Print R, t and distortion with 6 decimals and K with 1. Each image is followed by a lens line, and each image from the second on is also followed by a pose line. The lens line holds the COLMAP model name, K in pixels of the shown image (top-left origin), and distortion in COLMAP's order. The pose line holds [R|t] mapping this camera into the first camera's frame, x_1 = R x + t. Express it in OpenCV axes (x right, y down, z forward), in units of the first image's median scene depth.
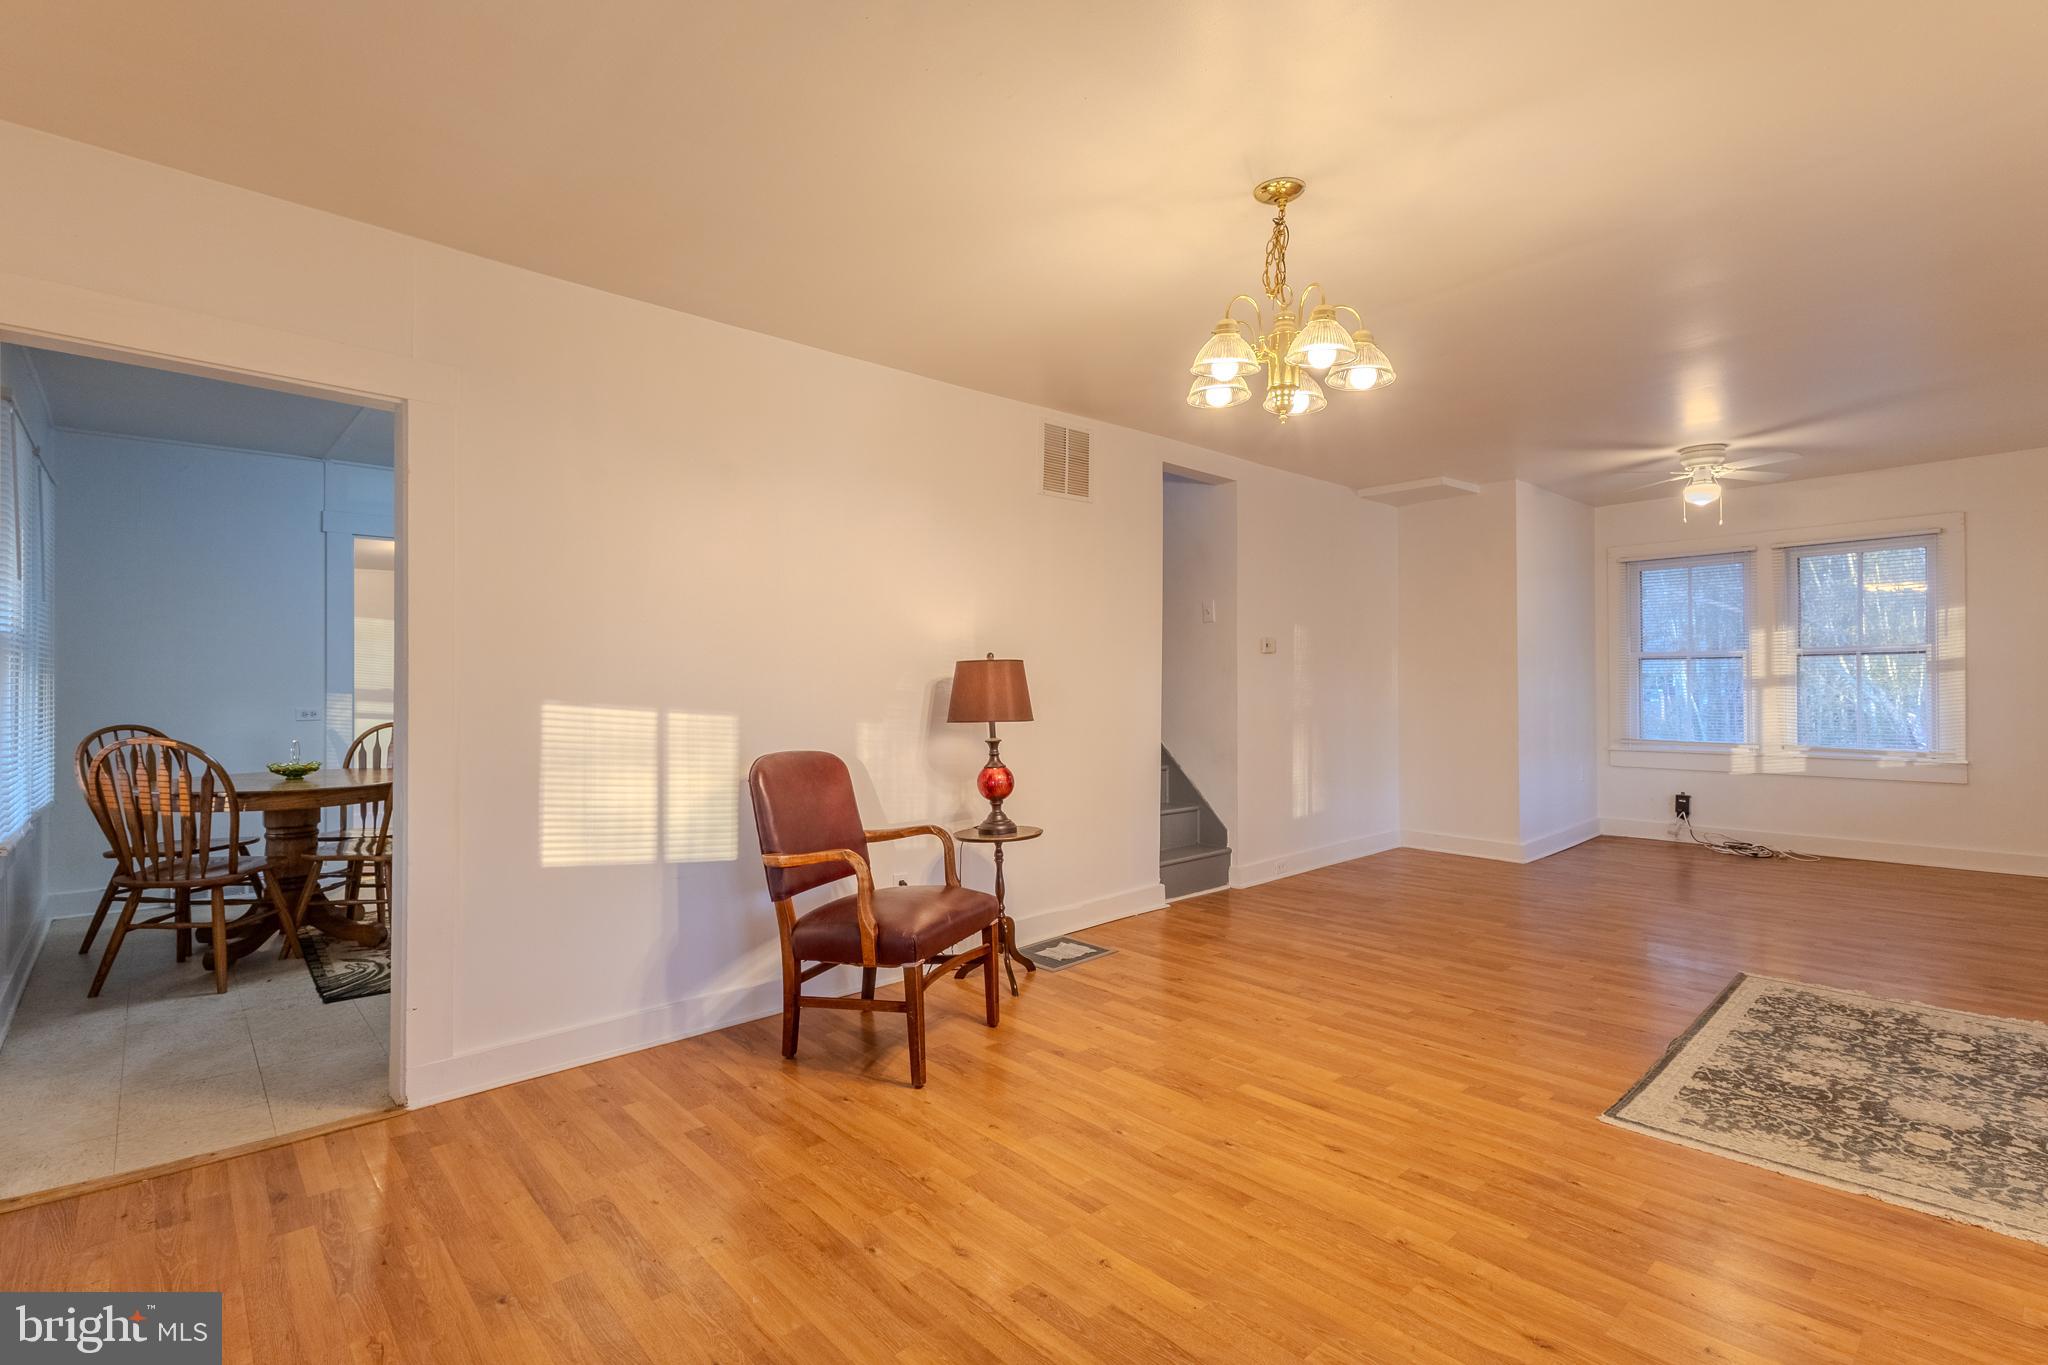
lens RADIAL K [[946.0, 0, 1007.5], [0, 946.0, 677.0], [0, 0, 1]] dist [0.000931, -0.000706]
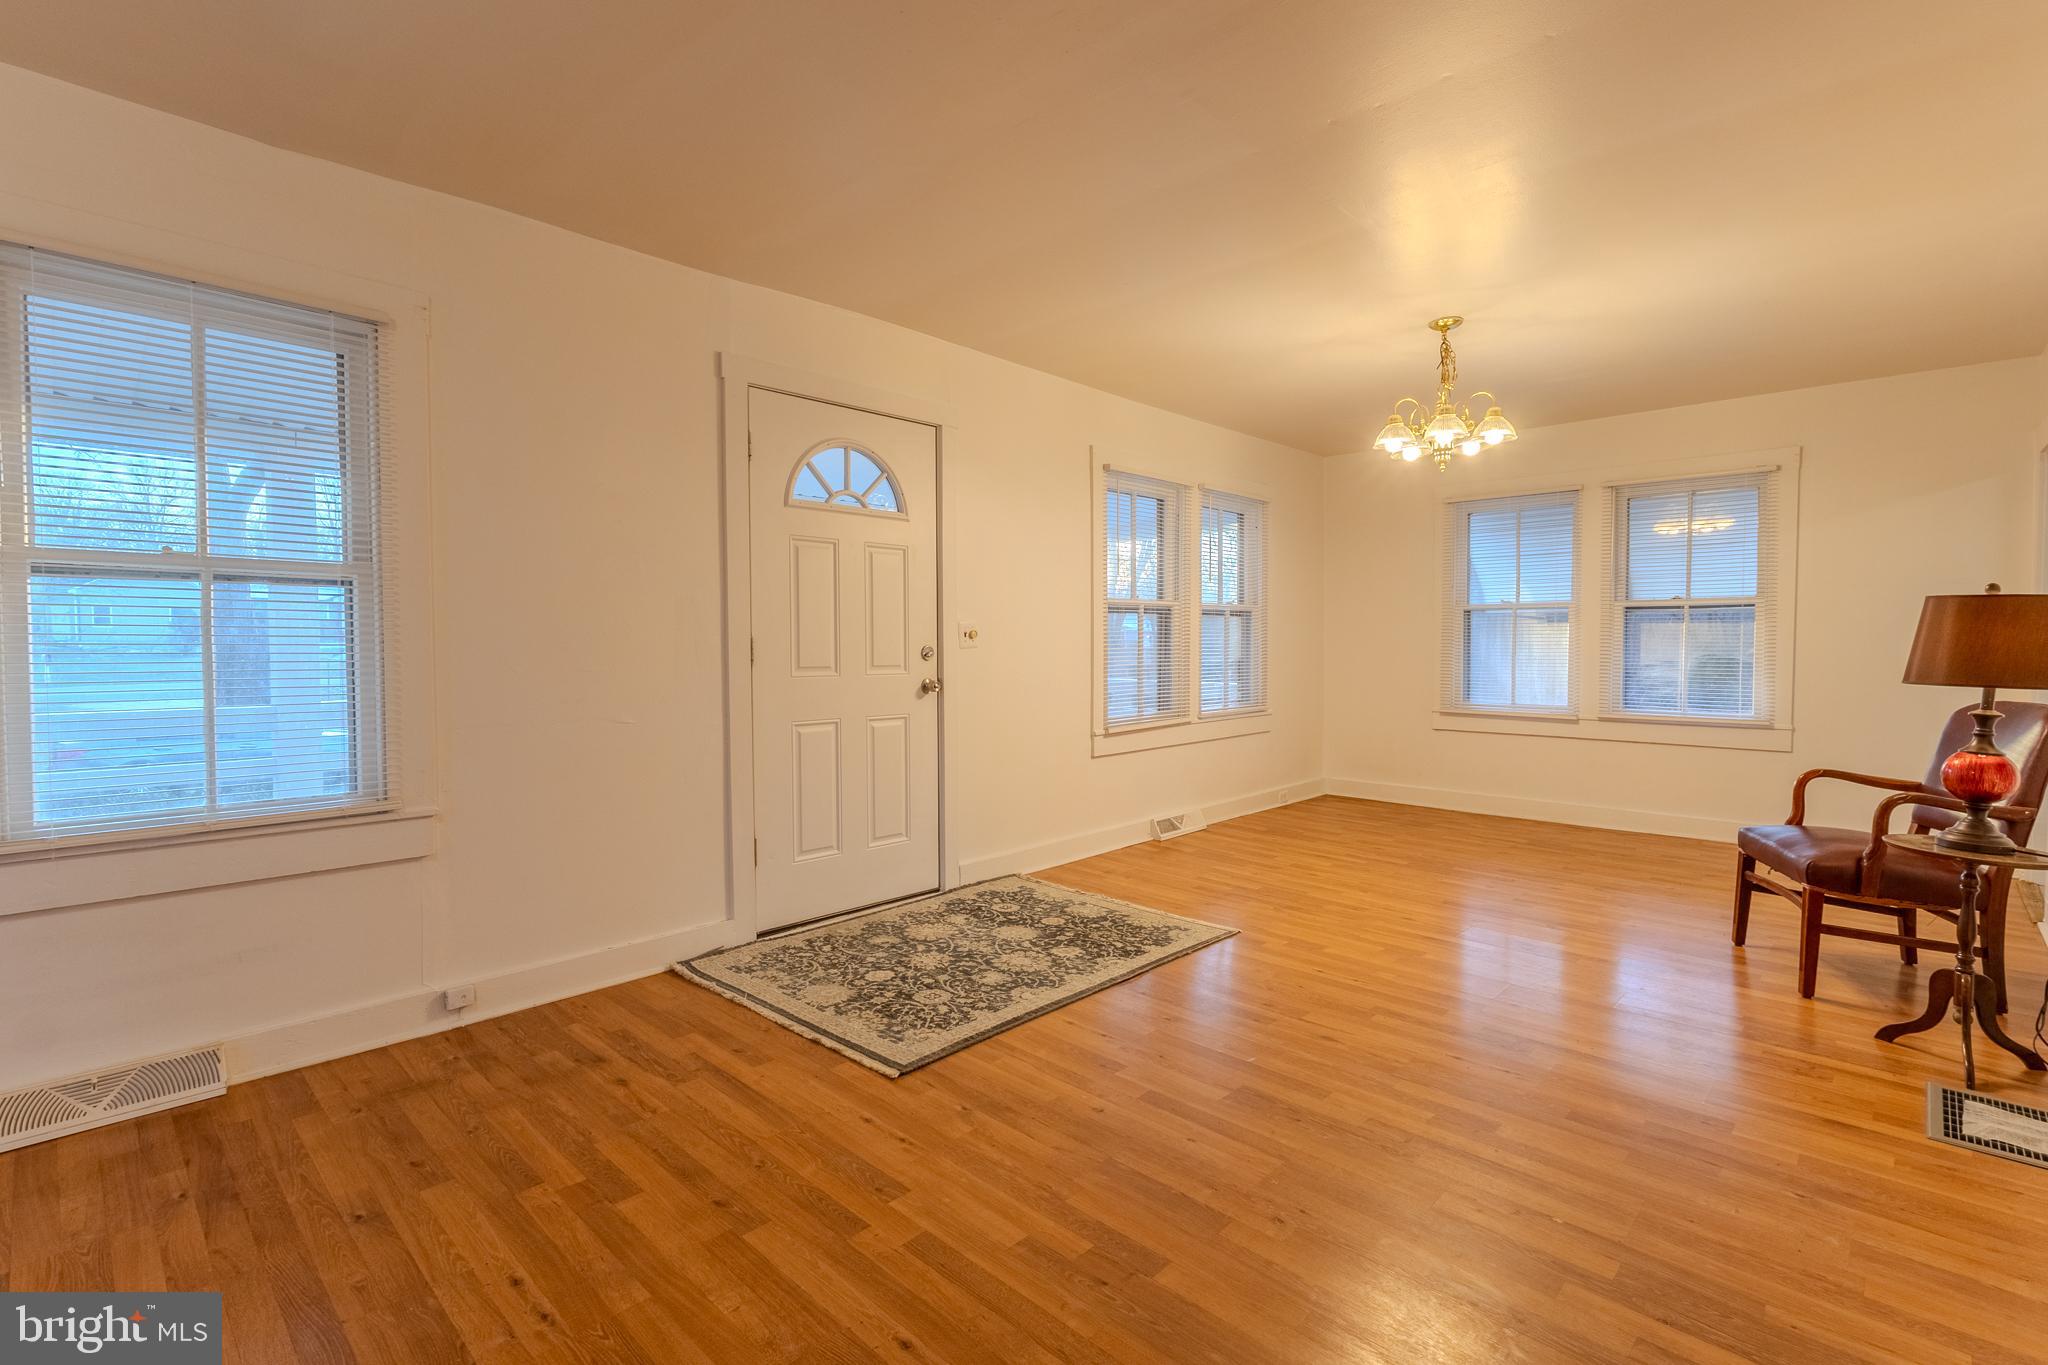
lens RADIAL K [[946.0, 0, 1034.2], [0, 946.0, 666.7], [0, 0, 1]] dist [0.000931, -0.000706]
pose [[-0.995321, 0.010916, -0.096009, 0.958025], [0.008807, 0.999711, 0.022361, 0.018124], [0.096226, 0.021411, -0.995129, 2.146287]]
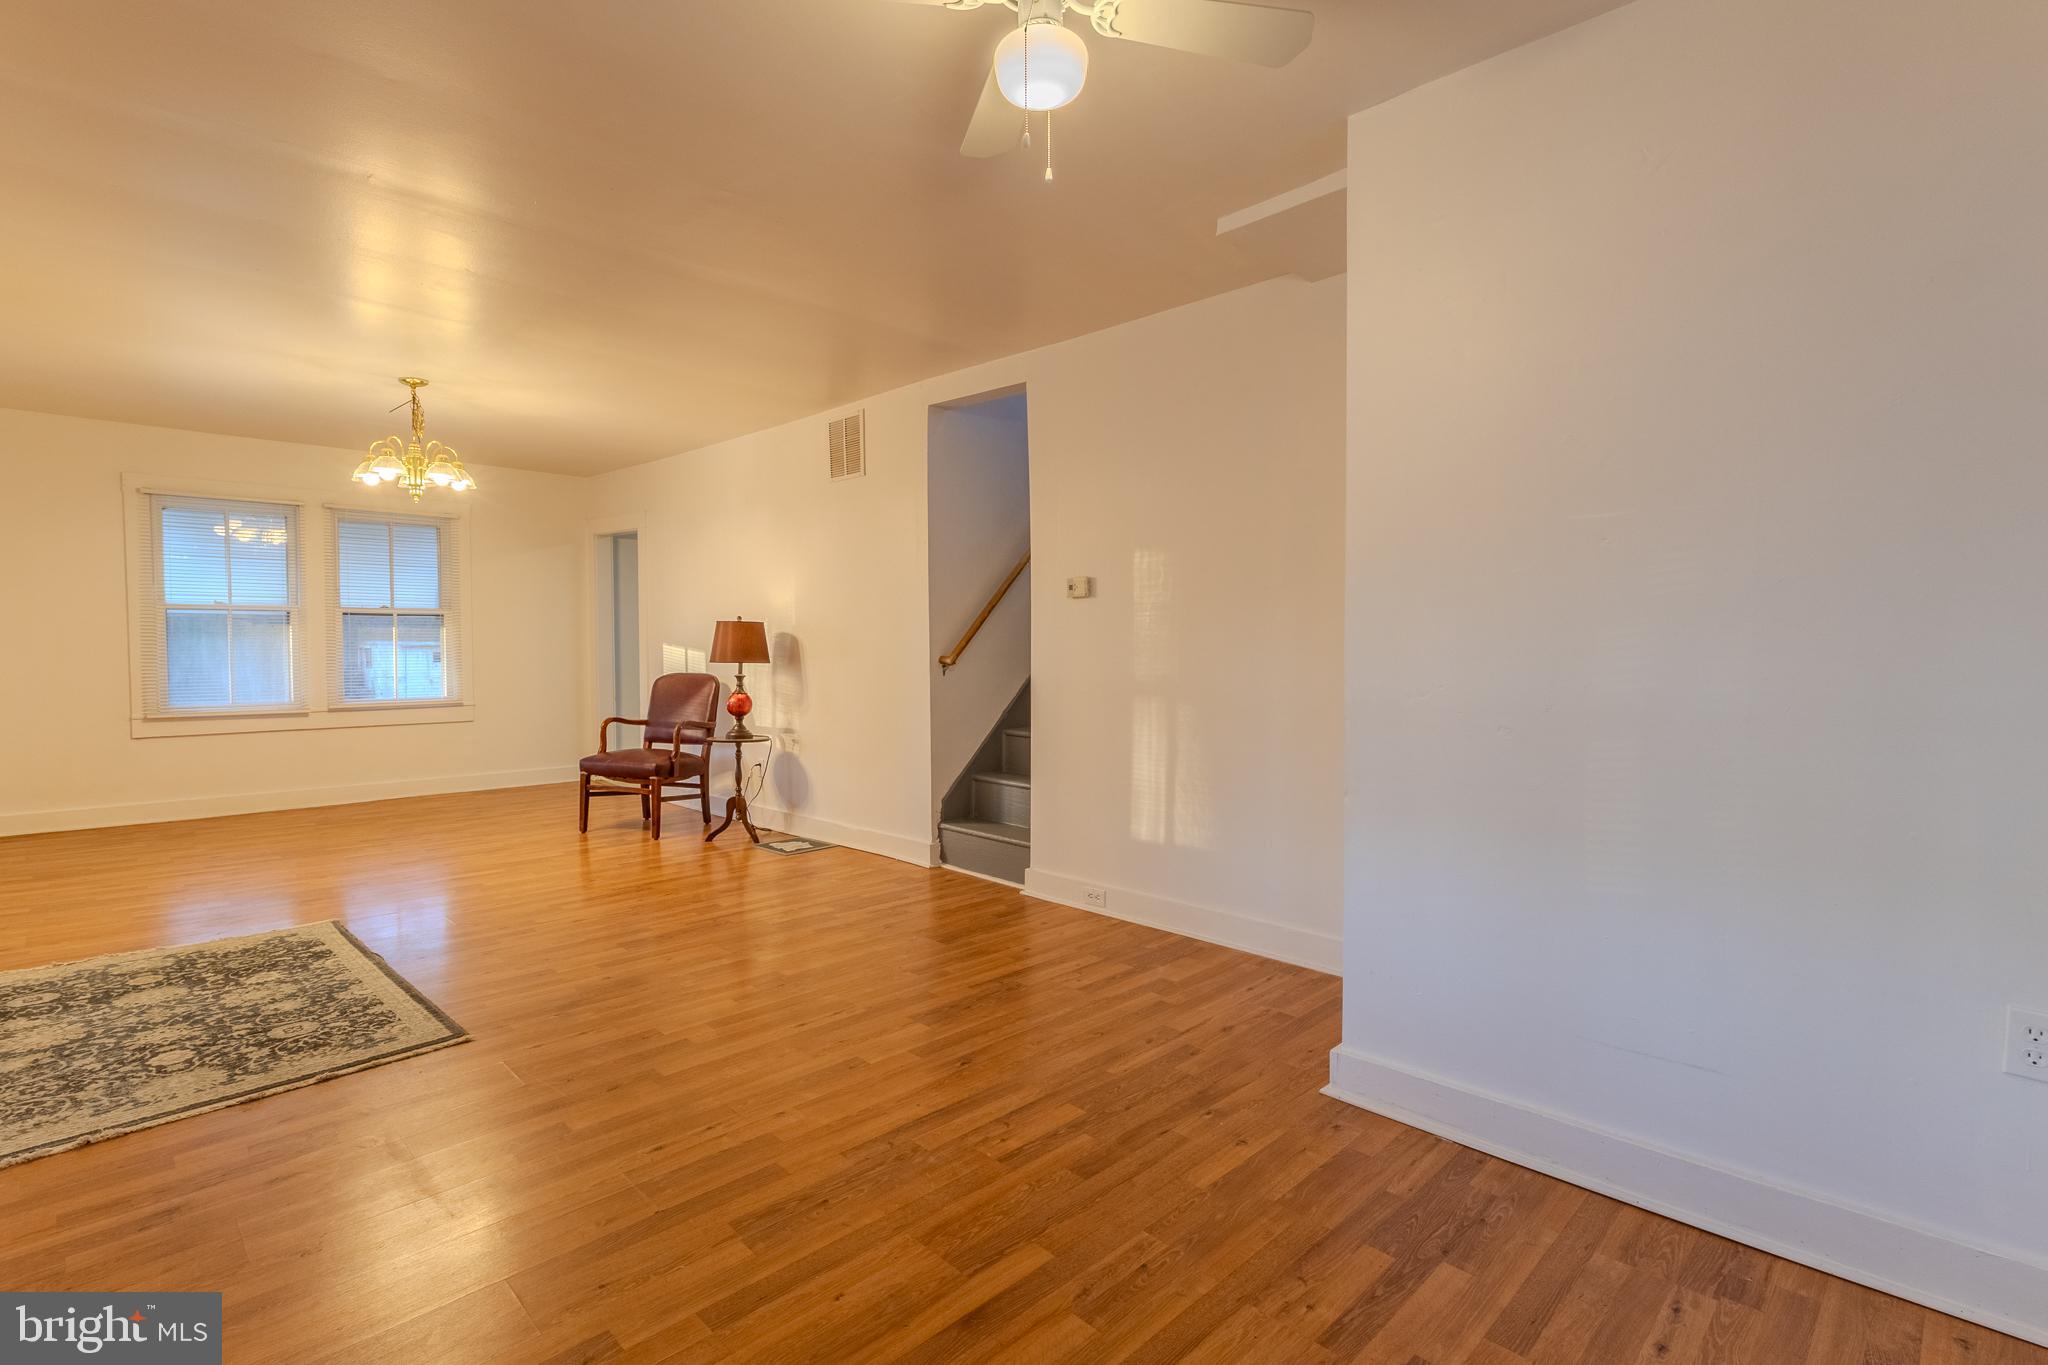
lens RADIAL K [[946.0, 0, 1016.5], [0, 946.0, 677.0], [0, 0, 1]] dist [0.000931, -0.000706]
pose [[0.065859, 0.047111, -0.996716, 1.965469], [0.003487, 0.998868, 0.047443, 0.001849], [0.997823, -0.006600, 0.065620, 1.779354]]
